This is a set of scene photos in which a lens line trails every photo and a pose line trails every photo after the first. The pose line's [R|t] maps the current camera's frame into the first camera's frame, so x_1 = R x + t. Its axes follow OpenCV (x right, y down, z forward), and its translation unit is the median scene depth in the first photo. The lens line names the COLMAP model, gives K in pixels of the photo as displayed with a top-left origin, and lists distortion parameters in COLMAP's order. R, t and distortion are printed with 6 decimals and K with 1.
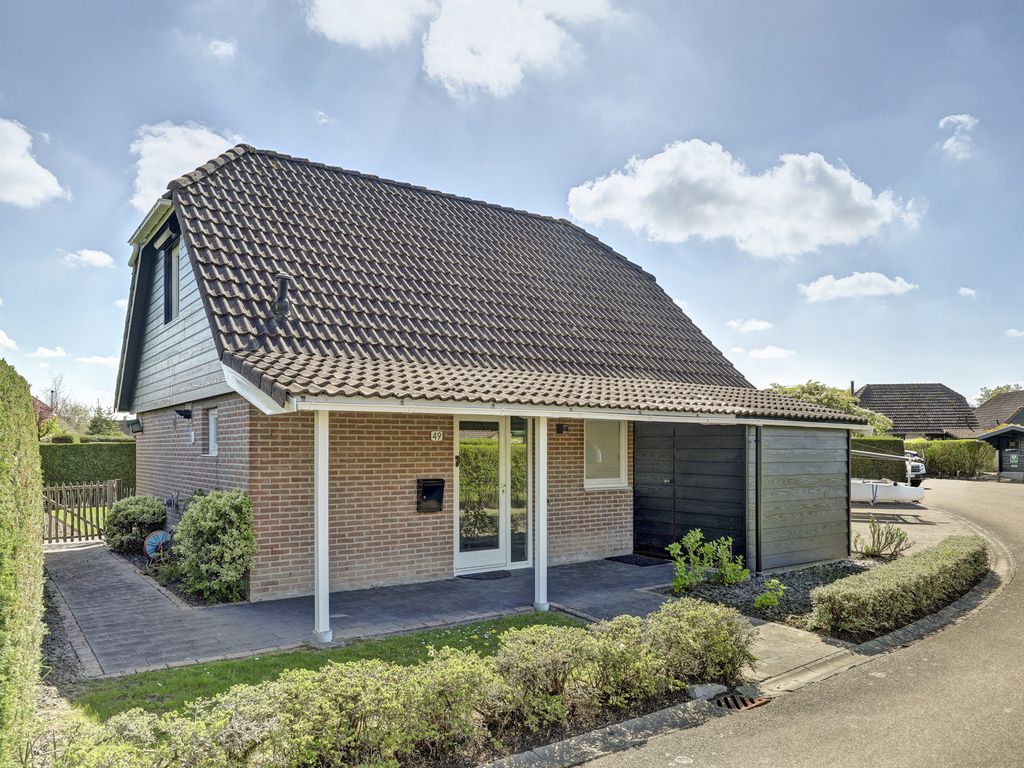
lens RADIAL K [[699.8, 0, 511.9], [0, 699.8, 320.7], [0, 0, 1]] dist [0.054016, 0.000310]
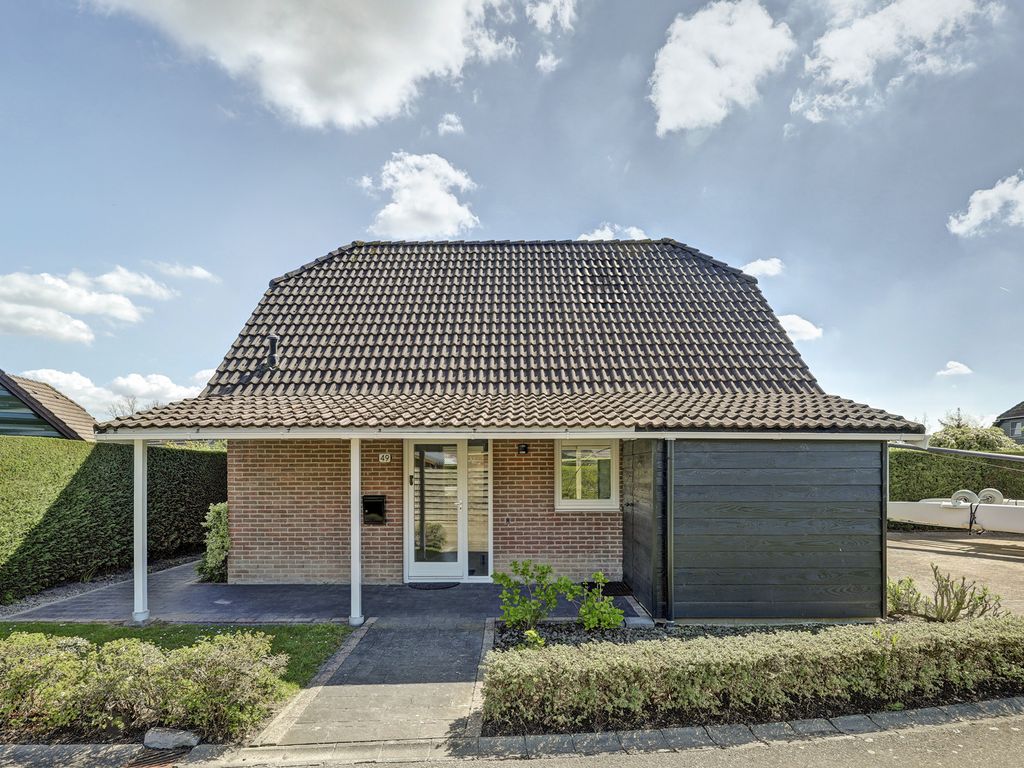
lens RADIAL K [[554.1, 0, 512.0], [0, 554.1, 384.0], [0, 0, 1]] dist [0.038302, 0.000053]
pose [[0.814927, -0.088262, -0.572804, 0.604179], [0.104779, 0.994487, -0.004170, 0.072787], [0.570014, -0.056620, 0.819682, 0.399549]]
